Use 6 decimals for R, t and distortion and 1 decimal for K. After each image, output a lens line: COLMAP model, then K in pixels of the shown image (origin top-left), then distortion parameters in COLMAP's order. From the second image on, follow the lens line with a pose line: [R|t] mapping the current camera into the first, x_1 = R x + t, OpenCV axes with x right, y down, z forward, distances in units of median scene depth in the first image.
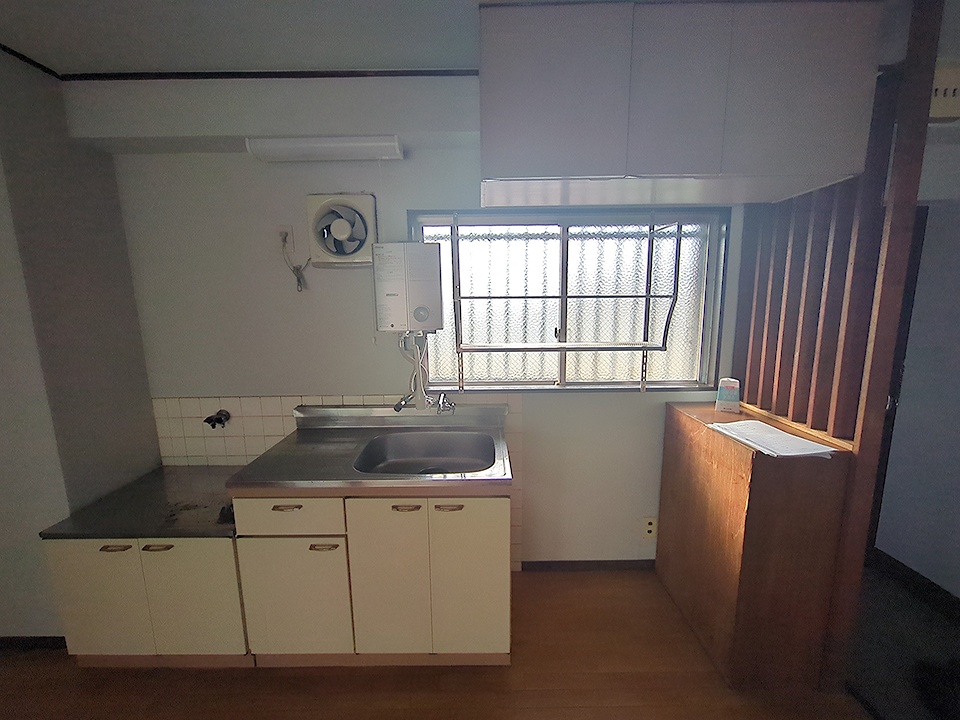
lens RADIAL K [[376.6, 0, 480.0], [0, 376.6, 360.0], [0, 0, 1]] dist [-0.028167, 0.010854]
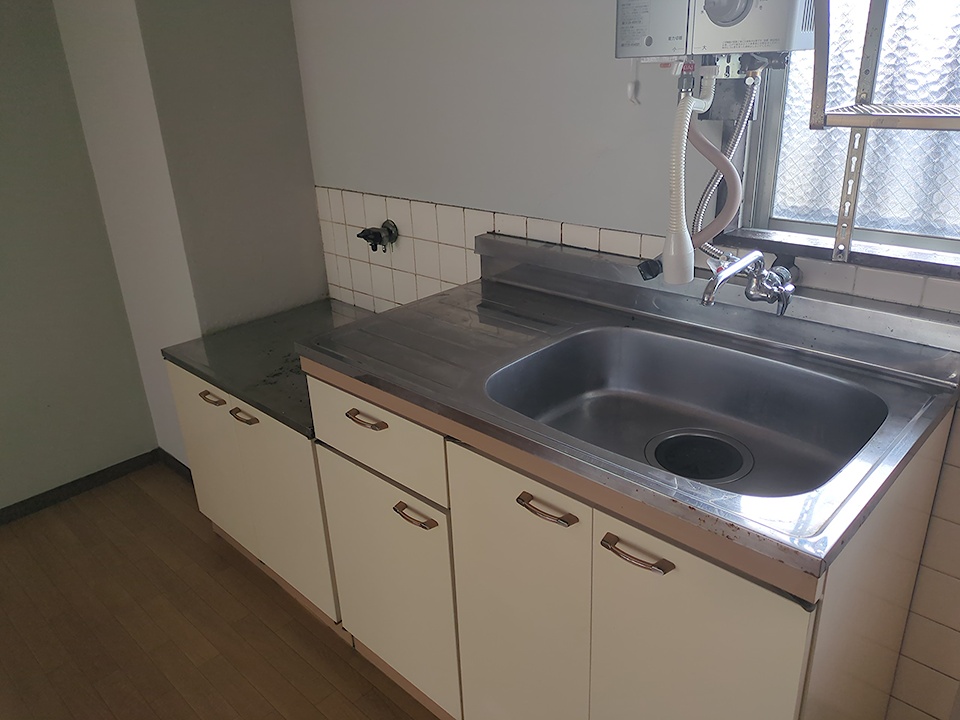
lens RADIAL K [[722.4, 0, 480.0], [0, 722.4, 360.0], [0, 0, 1]] dist [0.046400, 0.001257]
pose [[0.718852, 0.256218, -0.646222, 0.173916], [-0.082207, 0.954408, 0.286963, 0.012548], [0.690285, -0.153160, 0.707141, 0.320443]]
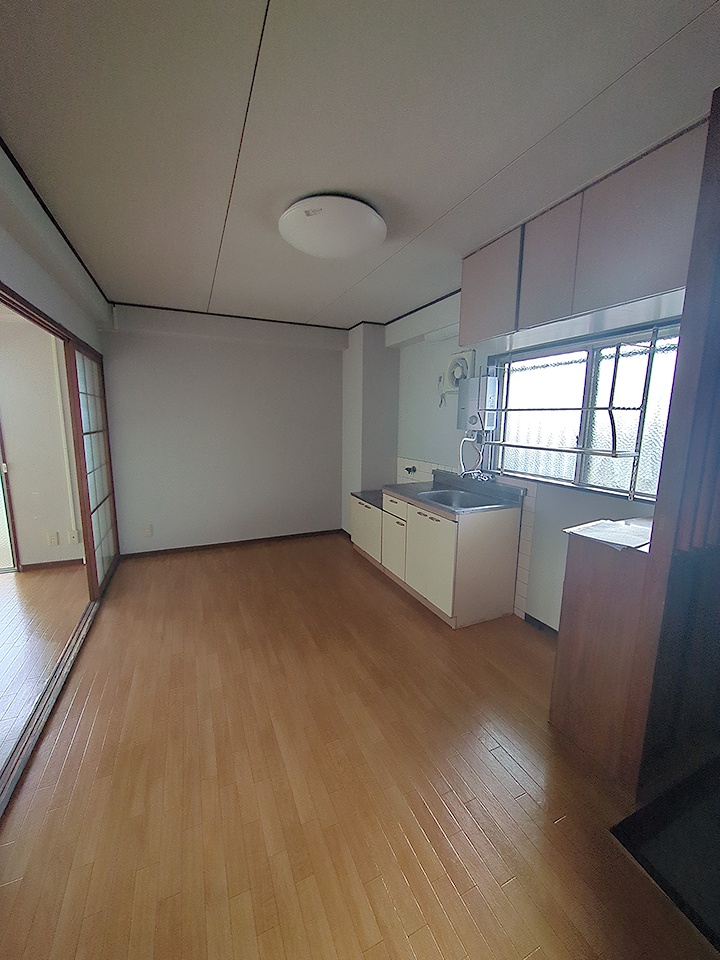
lens RADIAL K [[383.4, 0, 360.0], [0, 383.4, 480.0], [0, 0, 1]] dist [0.000491, 0.000153]
pose [[0.407506, 0.163457, -0.898455, 1.166178], [-0.157185, 0.981721, 0.107313, 0.034875], [0.899573, 0.097493, 0.425750, -0.158153]]
